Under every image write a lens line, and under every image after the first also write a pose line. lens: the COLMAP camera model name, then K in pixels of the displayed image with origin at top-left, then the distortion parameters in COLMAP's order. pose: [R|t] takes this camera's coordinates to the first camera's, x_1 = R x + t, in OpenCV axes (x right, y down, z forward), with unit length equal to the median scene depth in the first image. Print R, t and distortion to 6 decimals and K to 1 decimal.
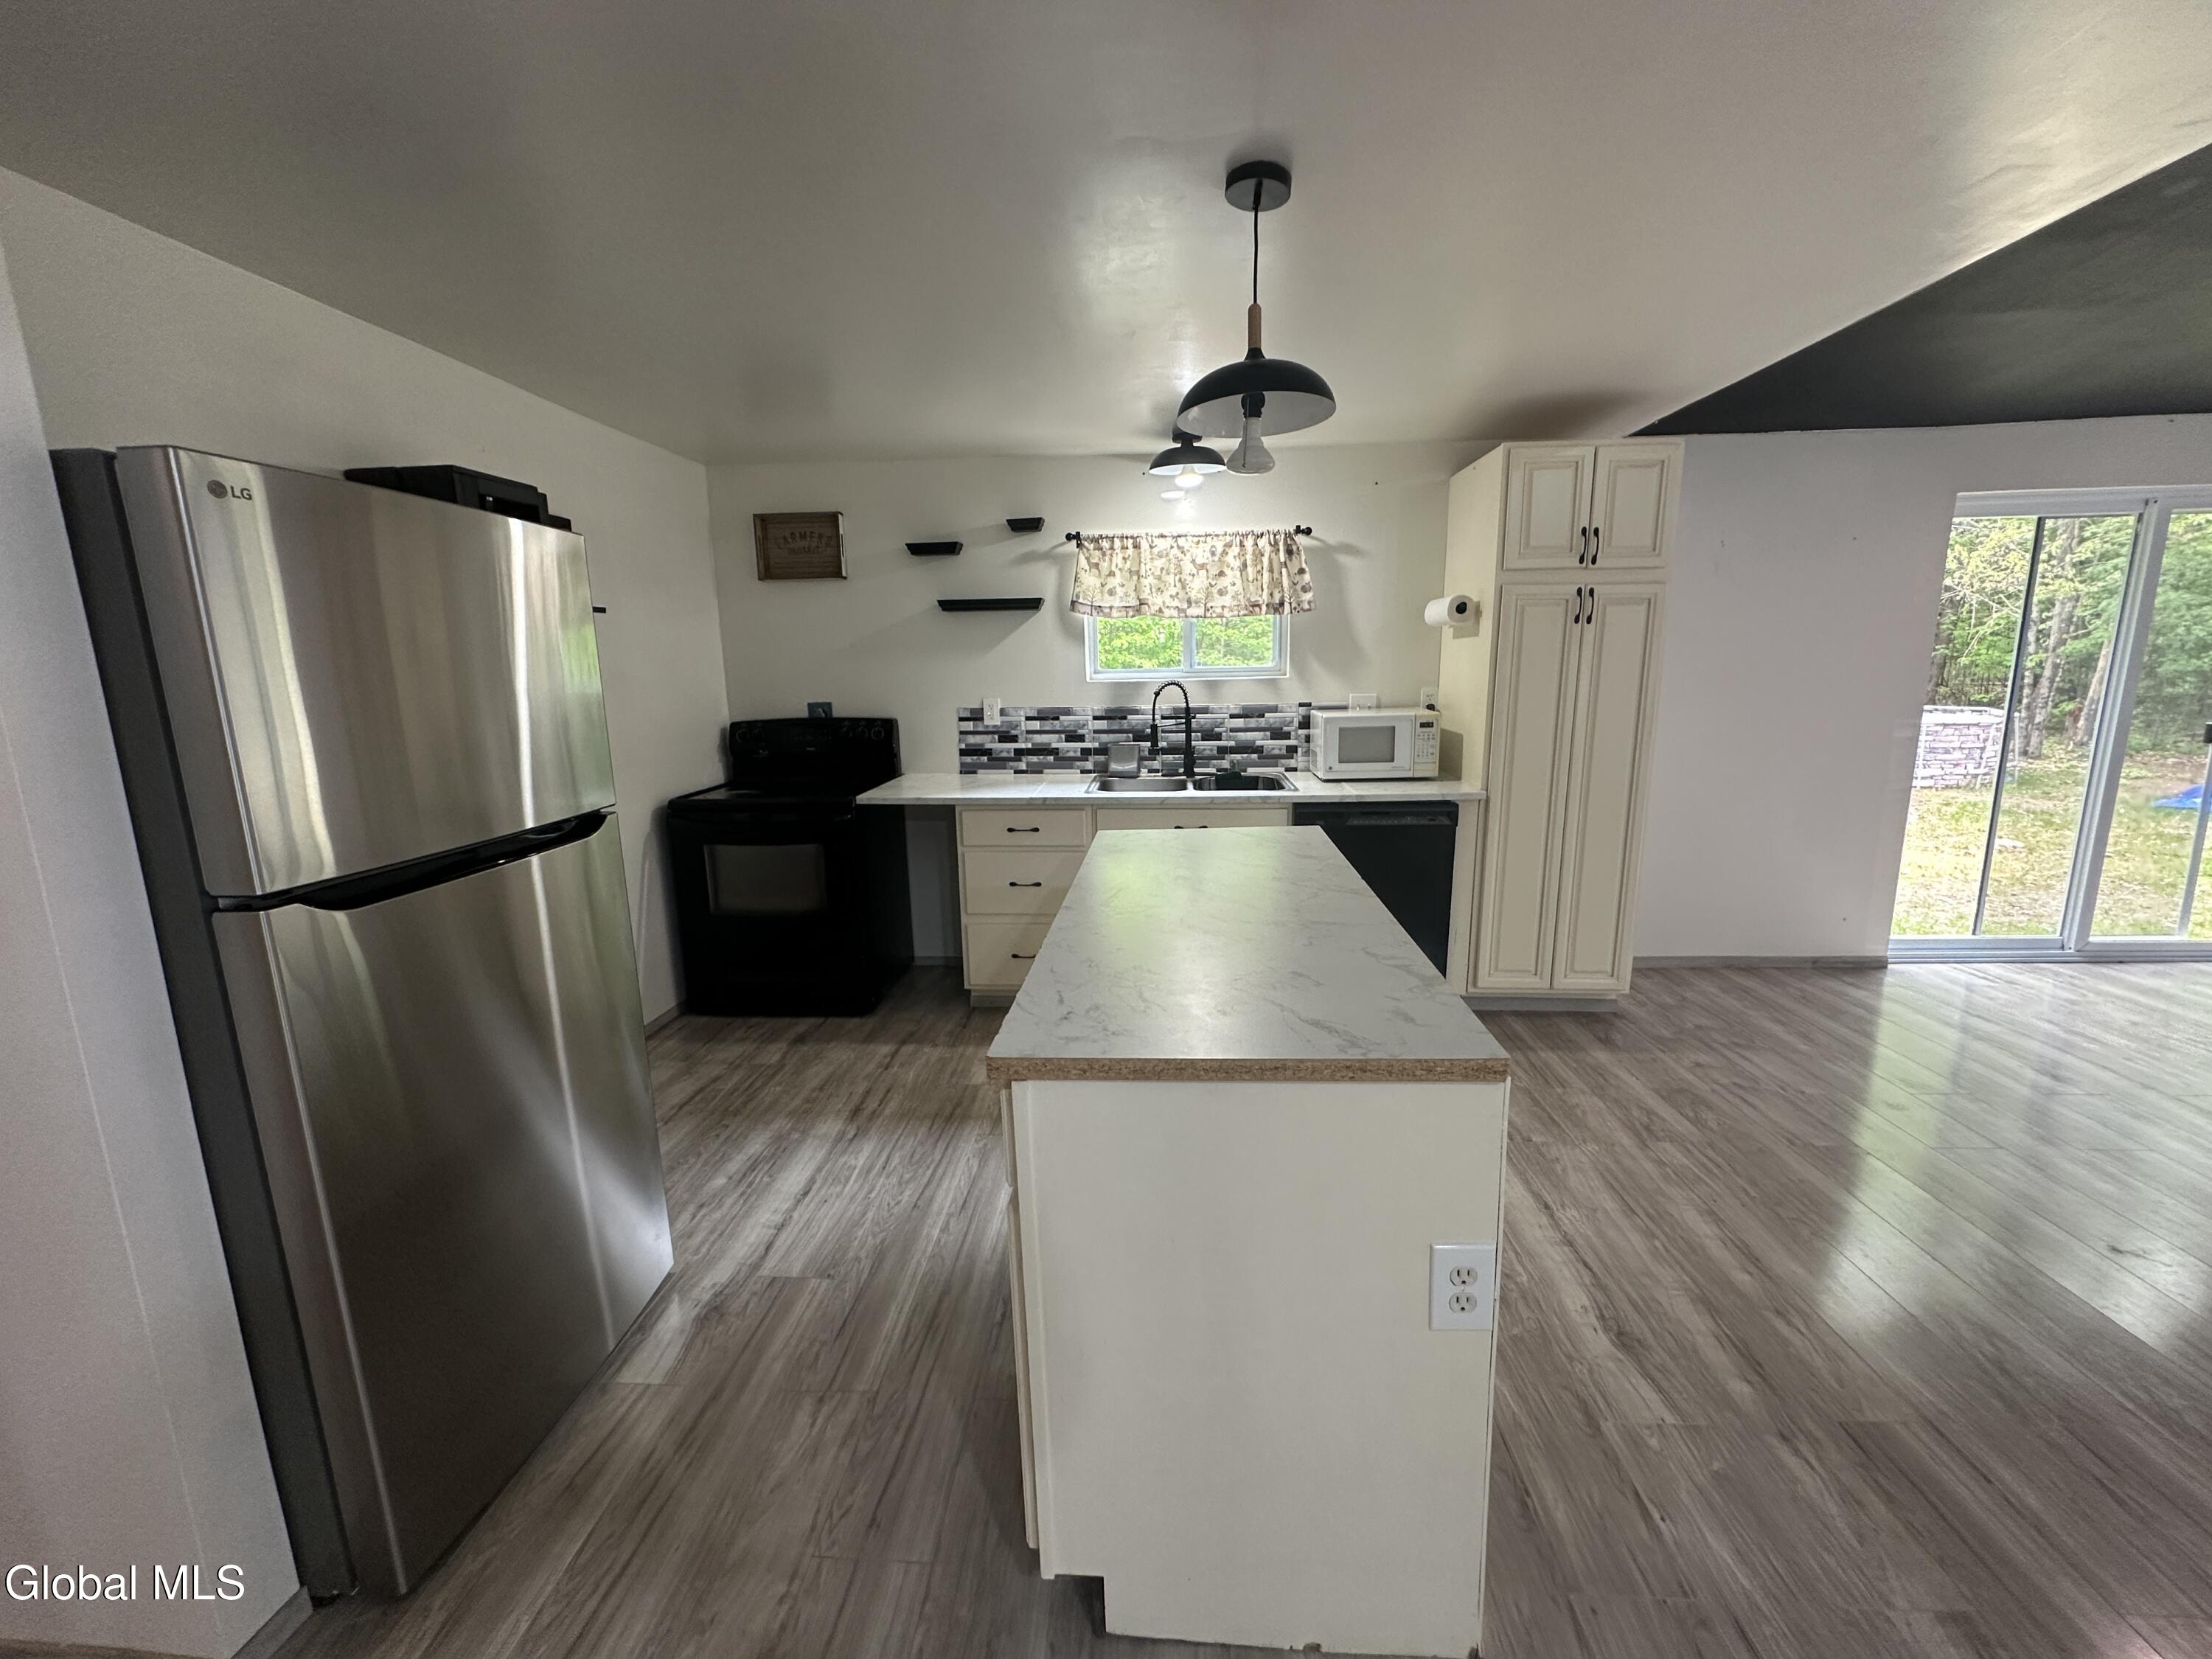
lens RADIAL K [[883.1, 0, 1103.8], [0, 883.1, 824.4], [0, 0, 1]] dist [0.001385, 0.000324]
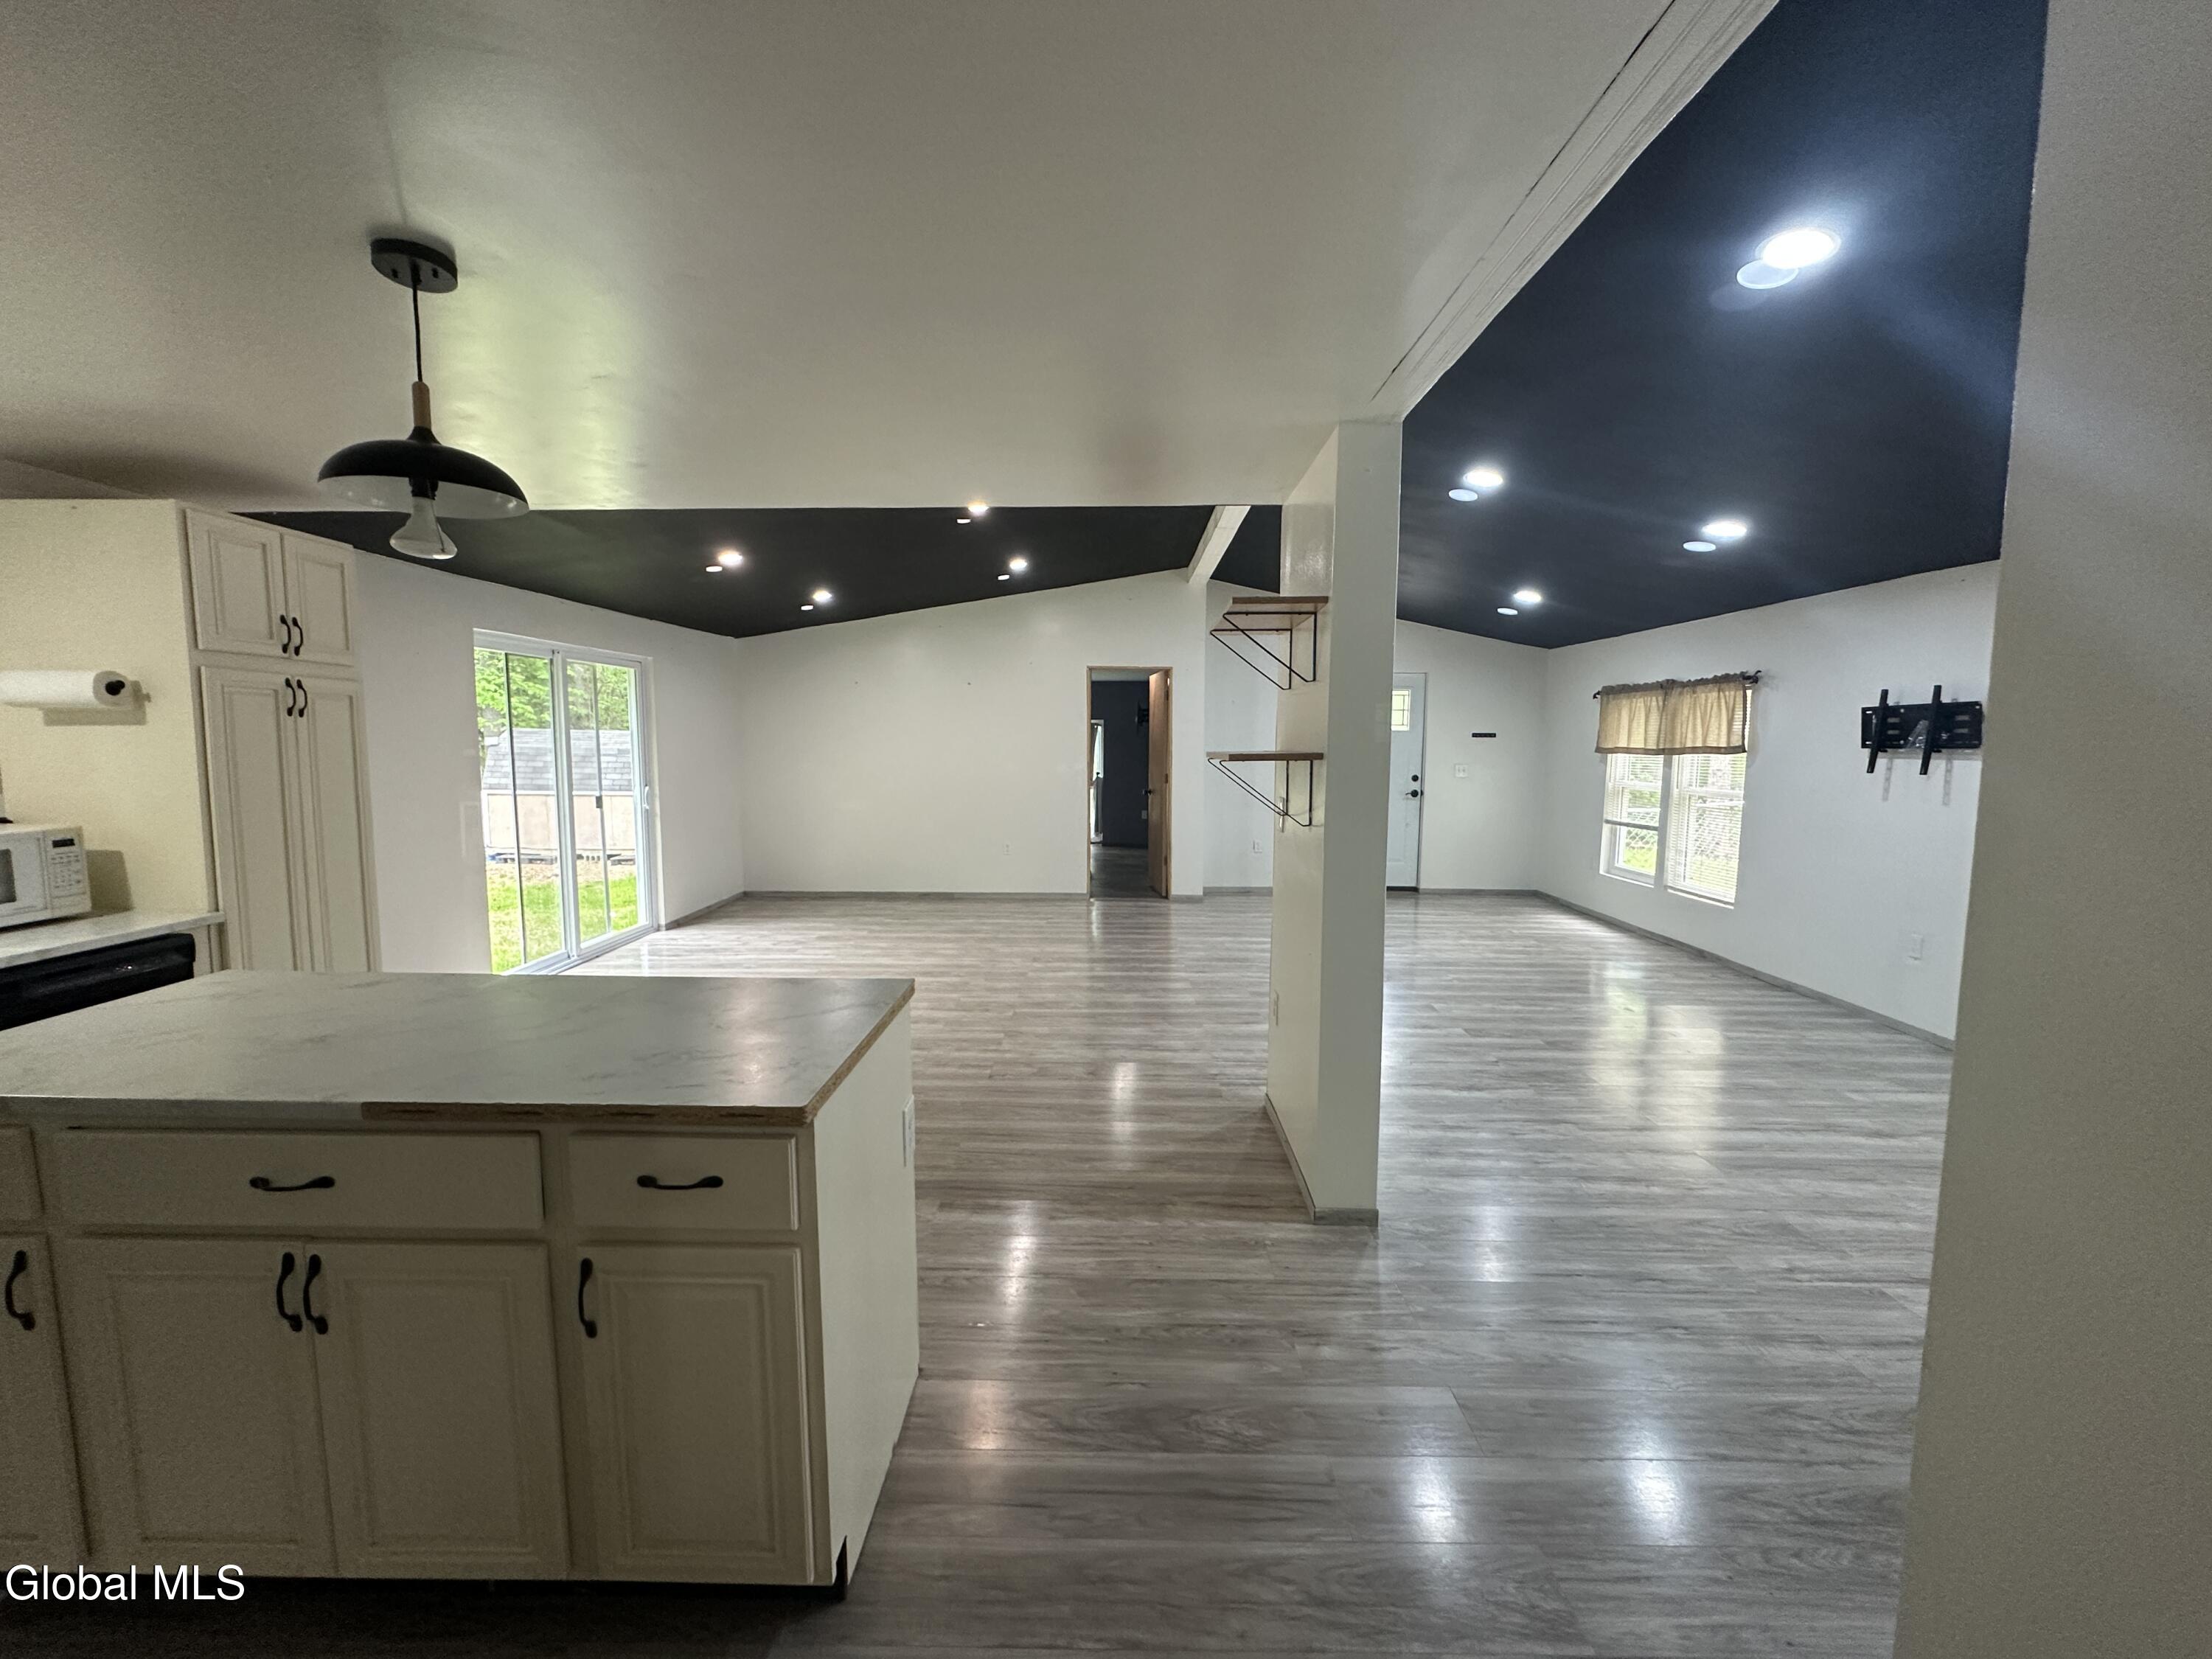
lens RADIAL K [[882.7, 0, 1106.1], [0, 882.7, 824.1], [0, 0, 1]] dist [-0.000853, 0.000605]
pose [[-0.052373, -0.074726, 0.995828, -0.358556], [0.177909, 0.980546, 0.082936, -0.033386], [-0.982652, 0.181511, -0.038060, 0.175367]]
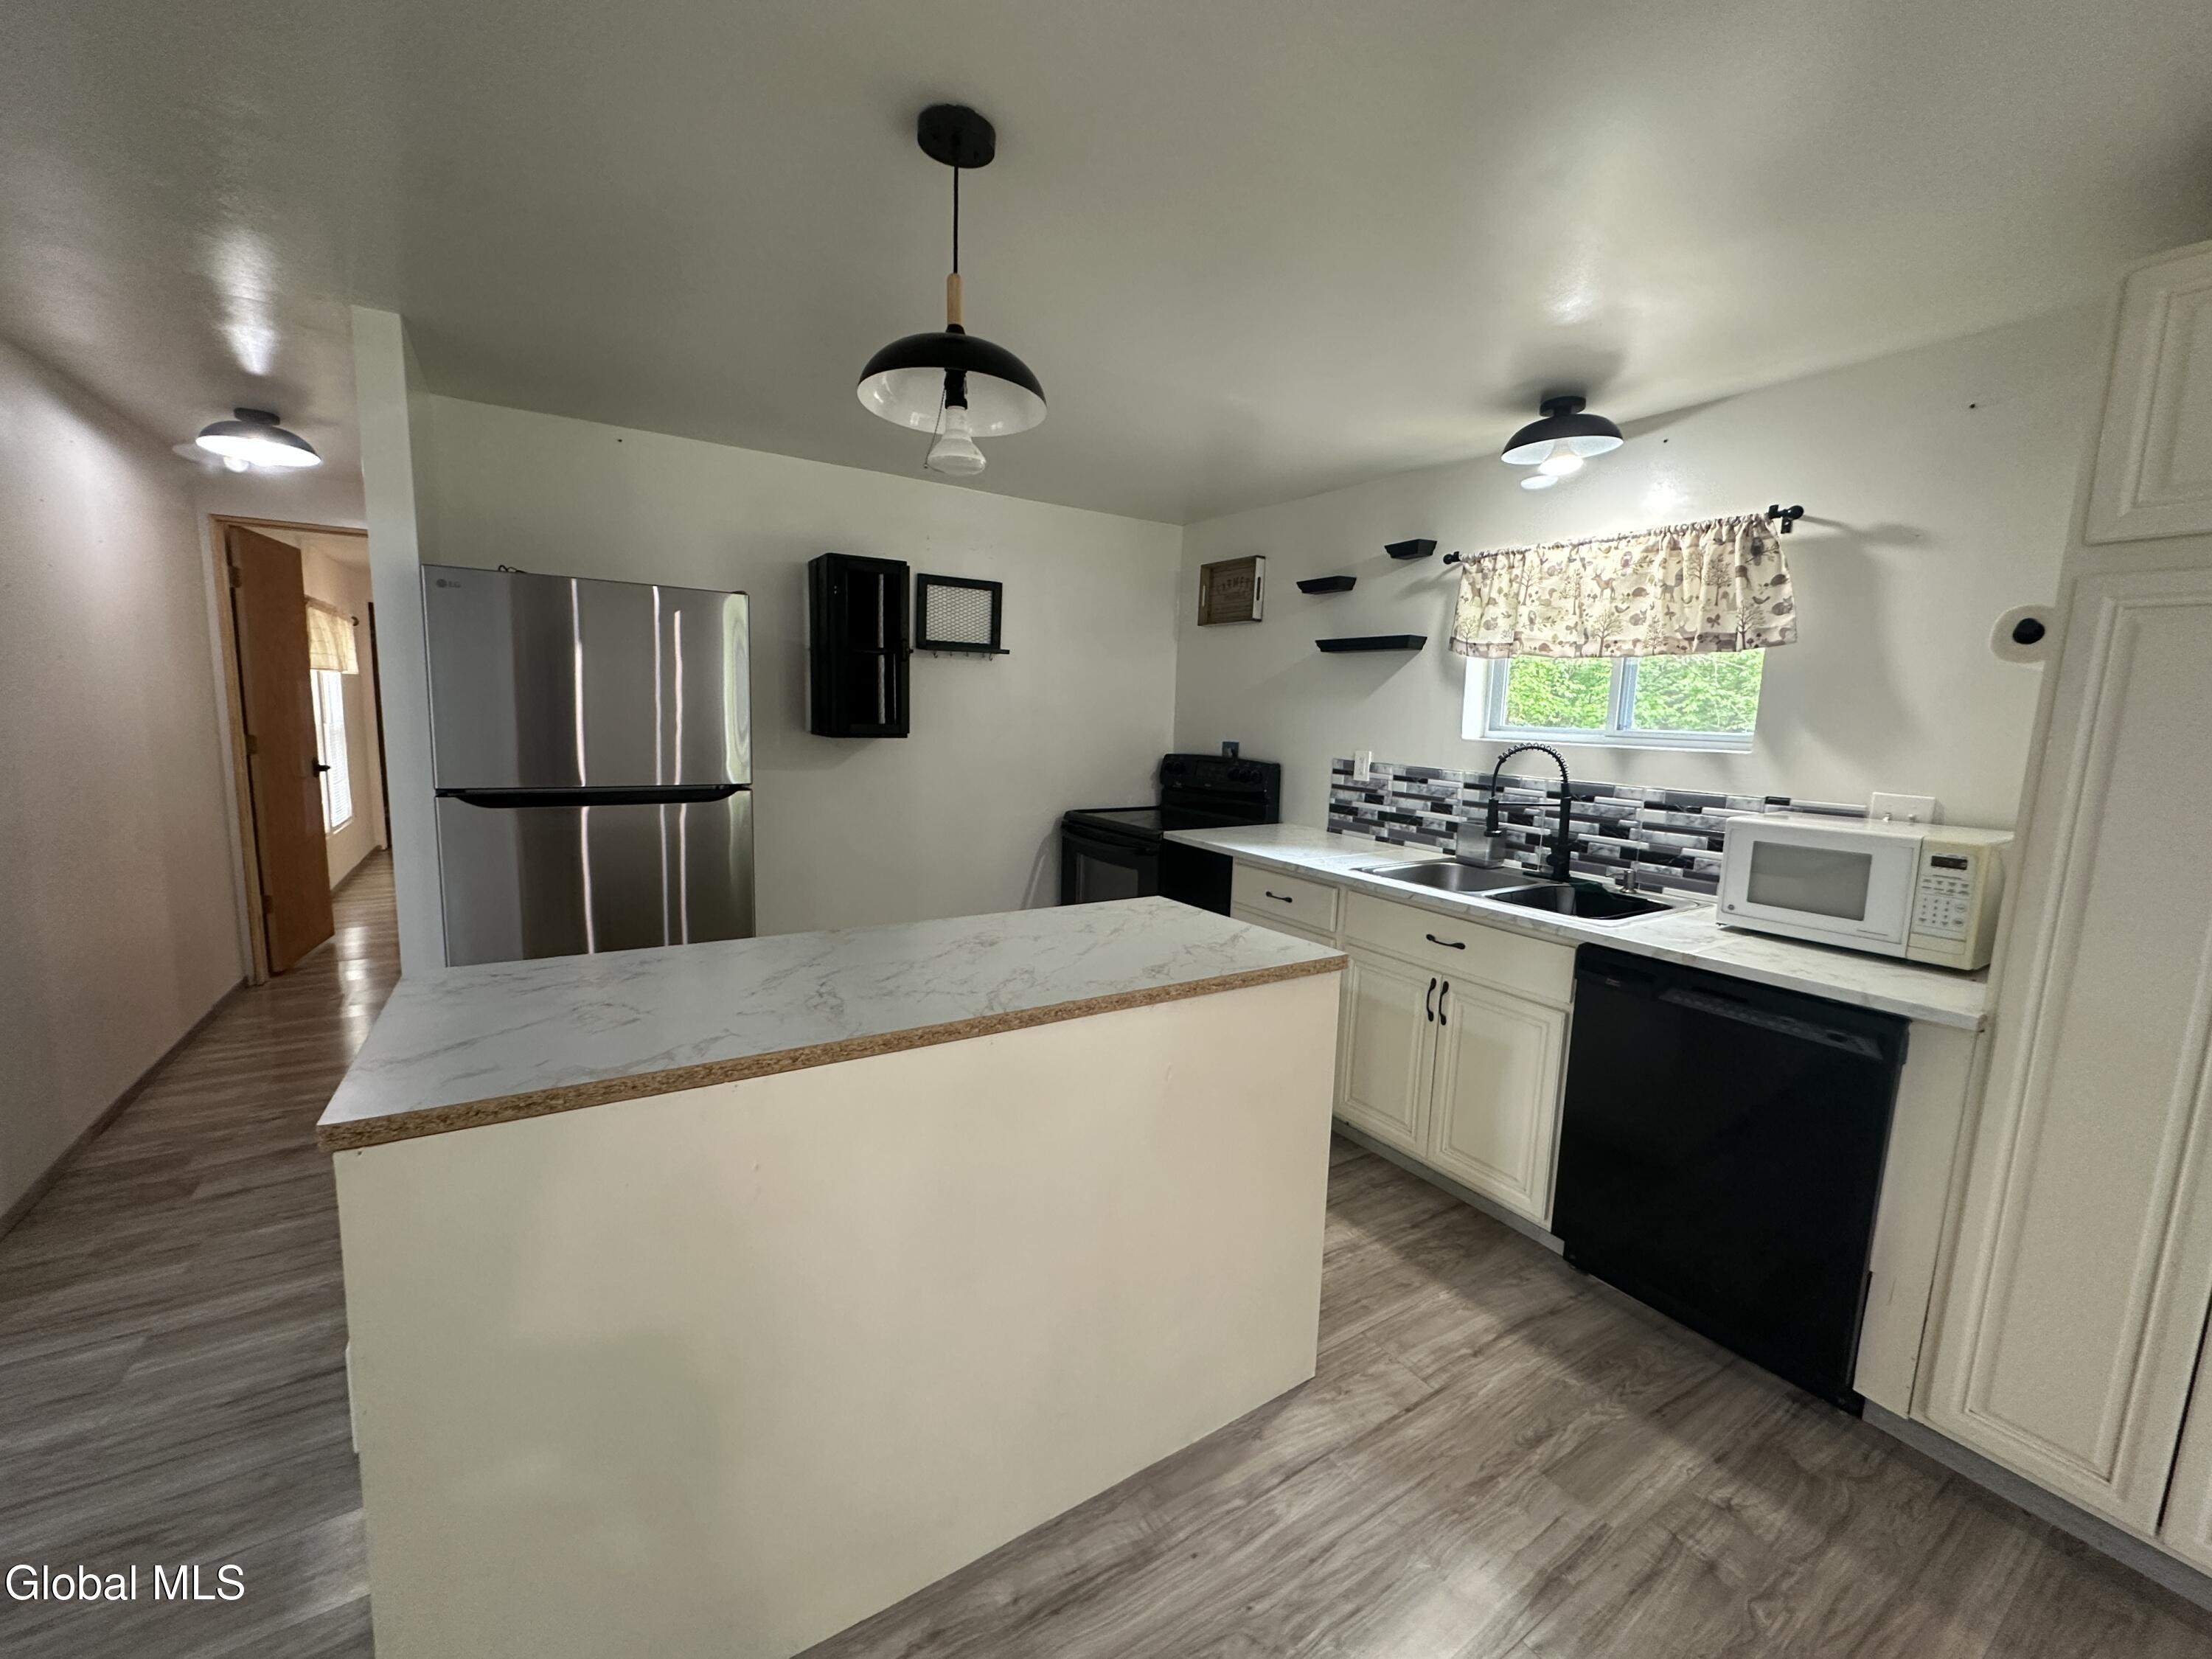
lens RADIAL K [[882.7, 0, 1106.1], [0, 882.7, 824.1], [0, 0, 1]] dist [-0.000853, 0.000605]
pose [[0.600606, 0.143070, -0.786641, 0.429649], [-0.188478, 0.981468, 0.034599, -0.055779], [0.777012, 0.127485, 0.616441, 0.284591]]
